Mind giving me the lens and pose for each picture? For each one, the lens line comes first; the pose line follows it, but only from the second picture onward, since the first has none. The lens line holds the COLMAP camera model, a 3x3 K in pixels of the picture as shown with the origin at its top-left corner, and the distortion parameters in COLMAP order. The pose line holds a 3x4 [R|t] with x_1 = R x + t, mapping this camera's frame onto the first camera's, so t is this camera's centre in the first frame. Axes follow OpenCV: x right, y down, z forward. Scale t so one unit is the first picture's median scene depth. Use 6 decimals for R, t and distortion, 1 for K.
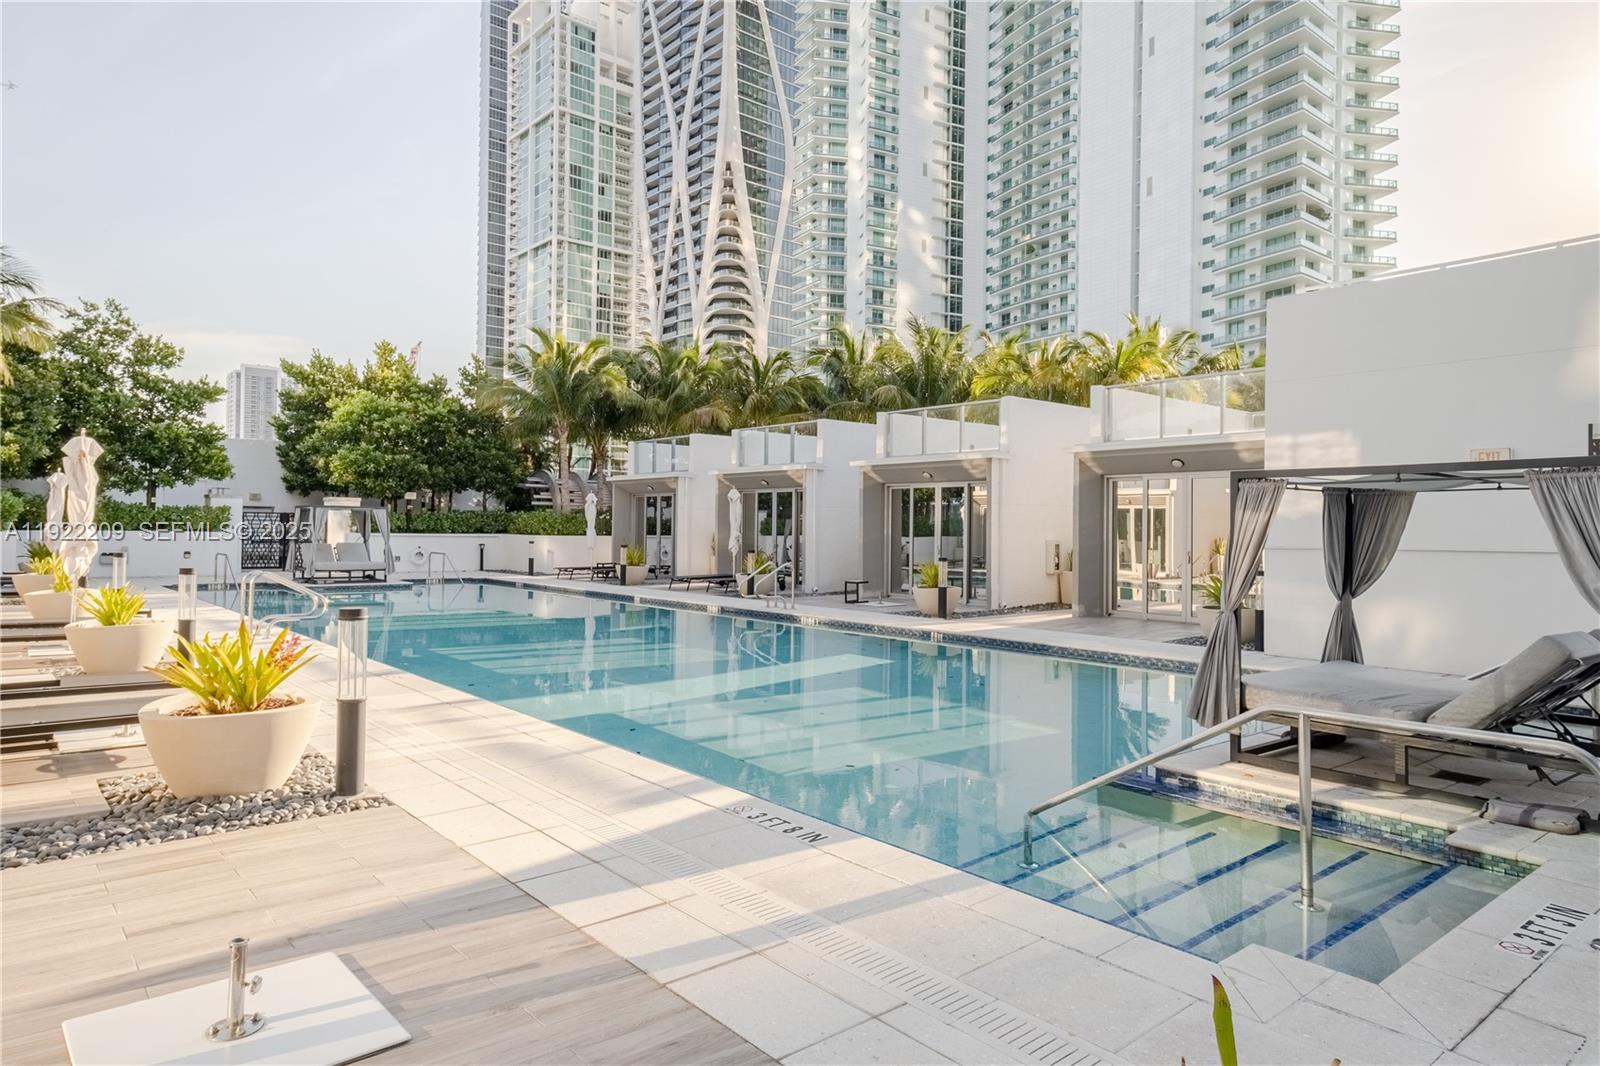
lens RADIAL K [[950.7, 0, 791.8], [0, 950.7, 527.1], [0, 0, 1]] dist [0.000443, 0.001187]
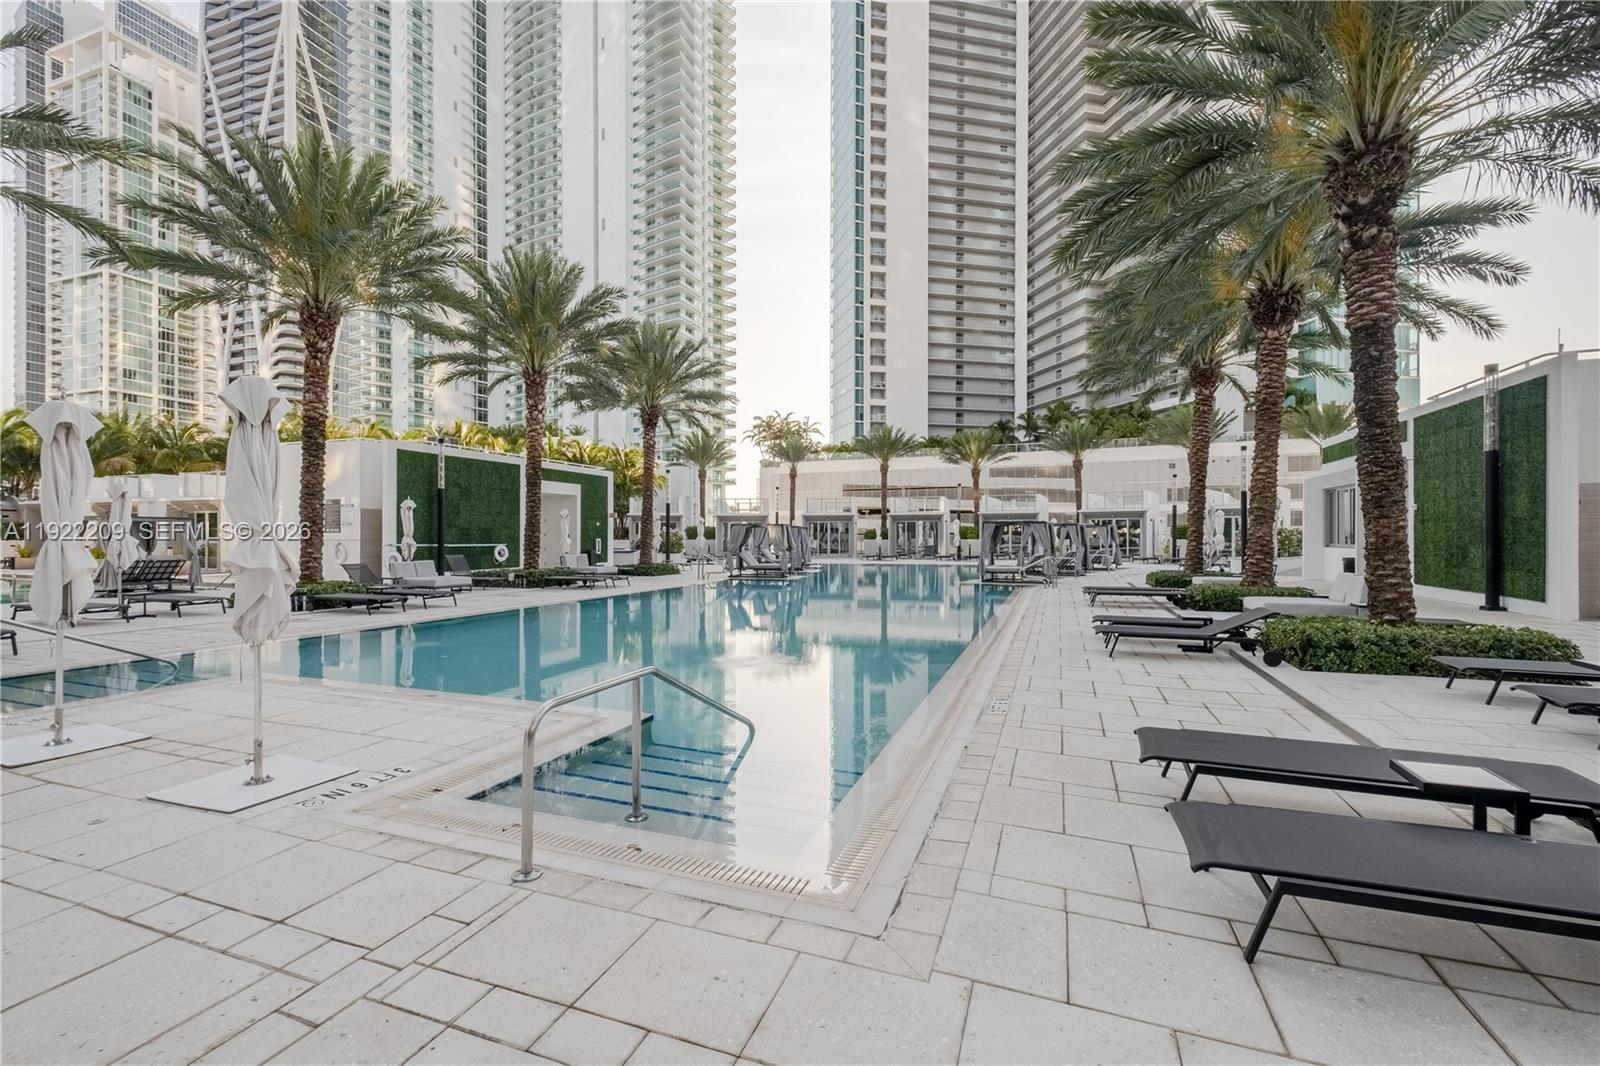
lens RADIAL K [[698.7, 0, 800.1], [0, 698.7, 542.1], [0, 0, 1]] dist [0.001028, -0.001861]
pose [[0.874147, -0.012090, 0.485511, 0.058955], [0.006200, 0.999886, 0.013736, 0.000356], [-0.485622, -0.008997, 0.874123, -0.095547]]
